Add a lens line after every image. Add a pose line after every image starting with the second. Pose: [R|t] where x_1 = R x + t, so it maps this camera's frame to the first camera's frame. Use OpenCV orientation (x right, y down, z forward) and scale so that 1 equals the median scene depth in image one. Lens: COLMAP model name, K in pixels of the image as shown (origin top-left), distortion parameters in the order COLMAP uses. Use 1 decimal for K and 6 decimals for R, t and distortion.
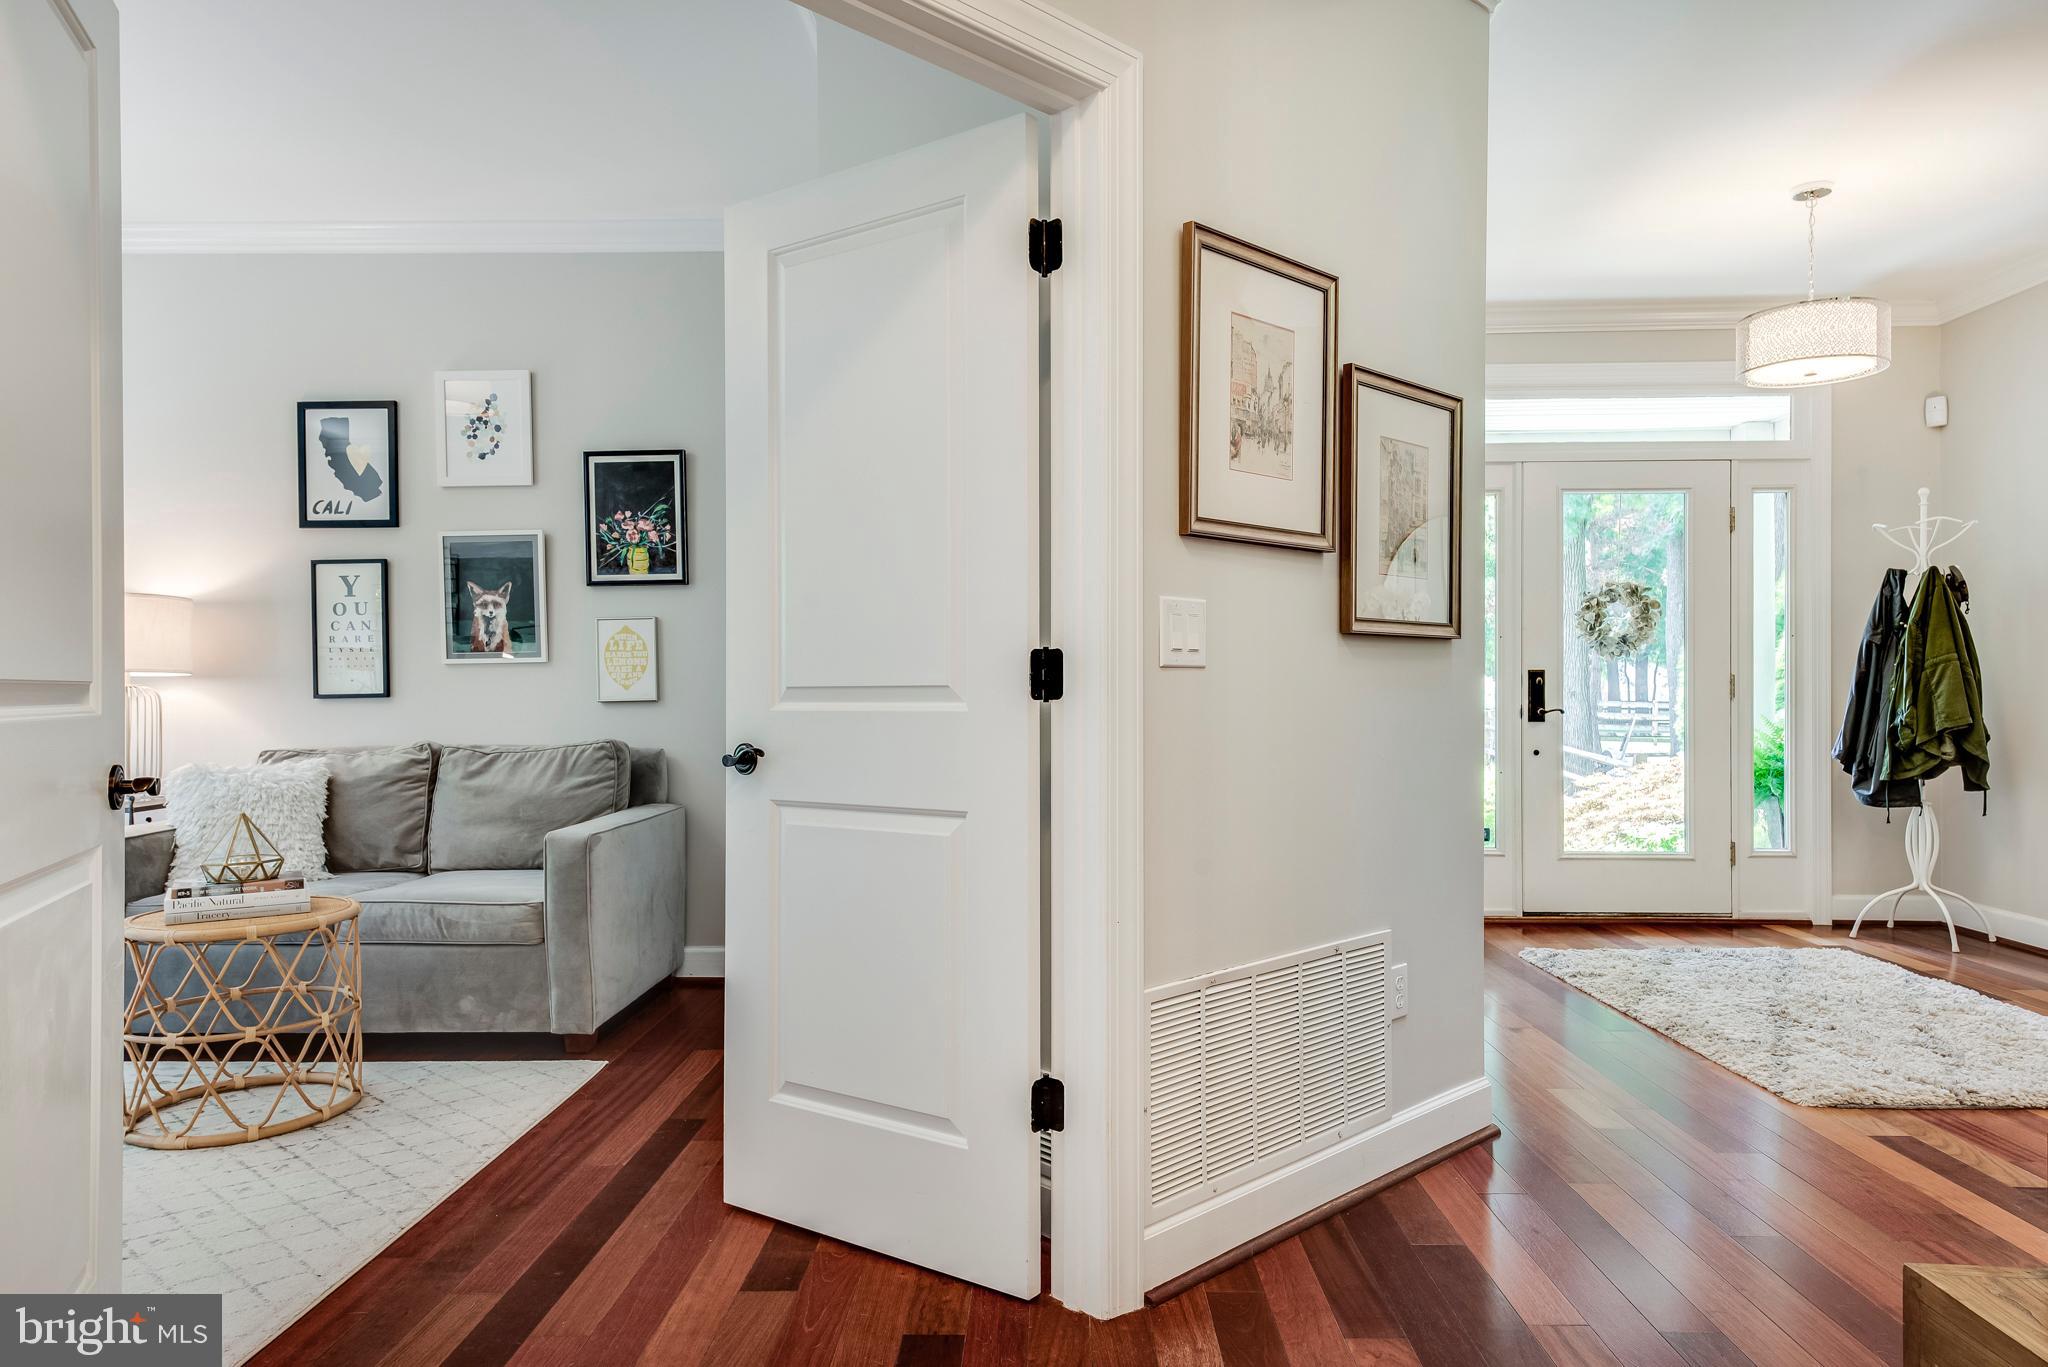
lens RADIAL K [[1290.4, 0, 1029.9], [0, 1290.4, 684.8], [0, 0, 1]] dist [0.015465, 0.001403]
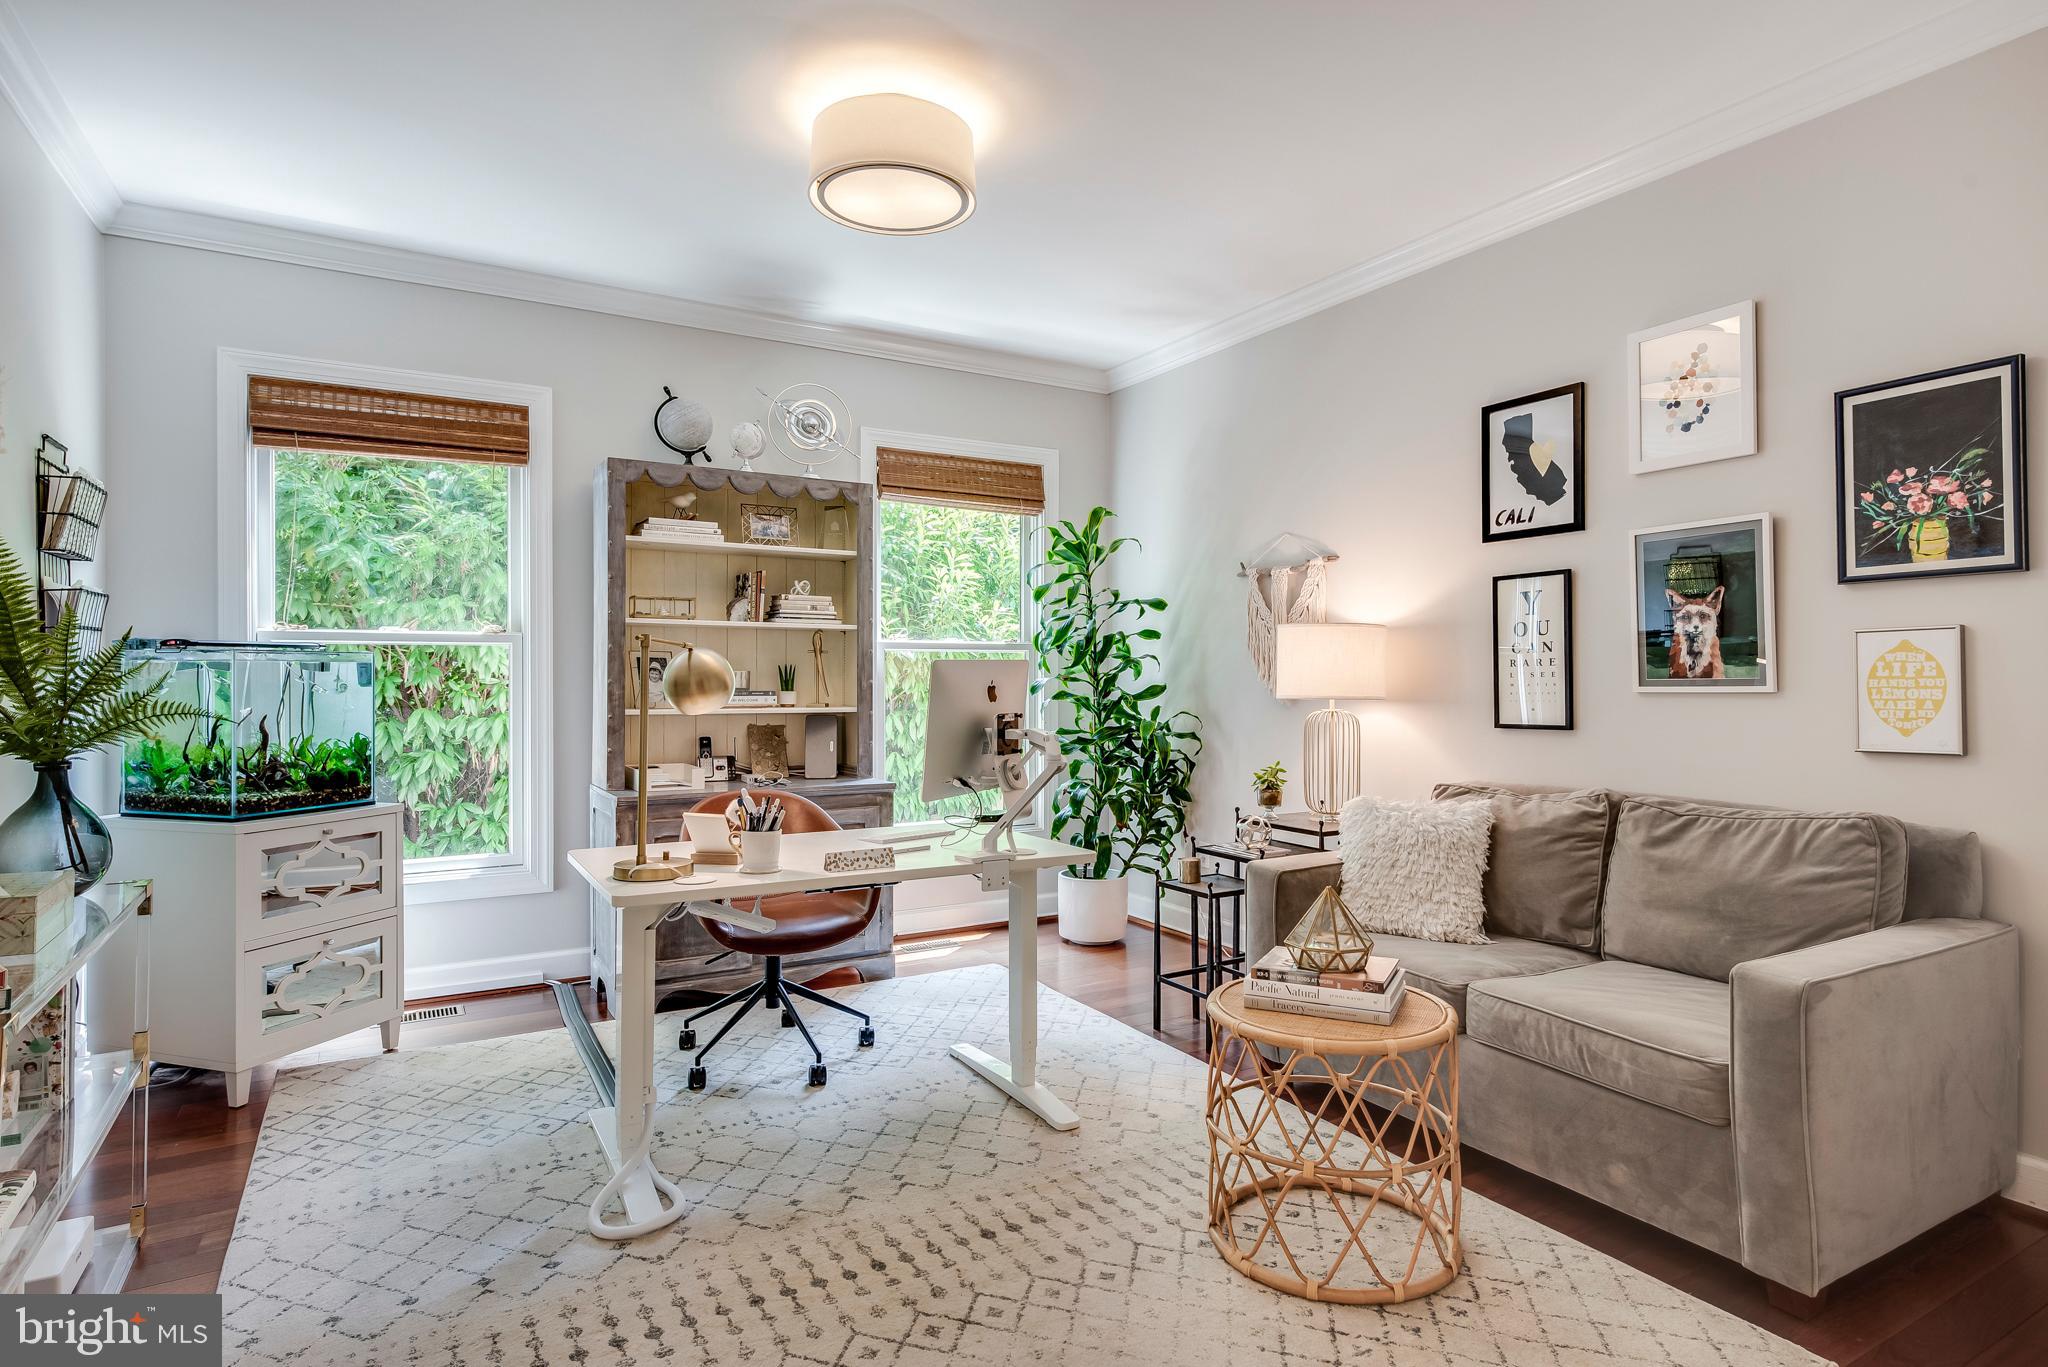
lens RADIAL K [[1100.7, 0, 1024.0], [0, 1100.7, 683.5], [0, 0, 1]] dist [0.004317, 0.000711]
pose [[0.526604, 0.008083, -0.850072, -0.081165], [0.002023, 0.999940, 0.010762, -0.036577], [0.850109, -0.007387, 0.526556, 0.376555]]
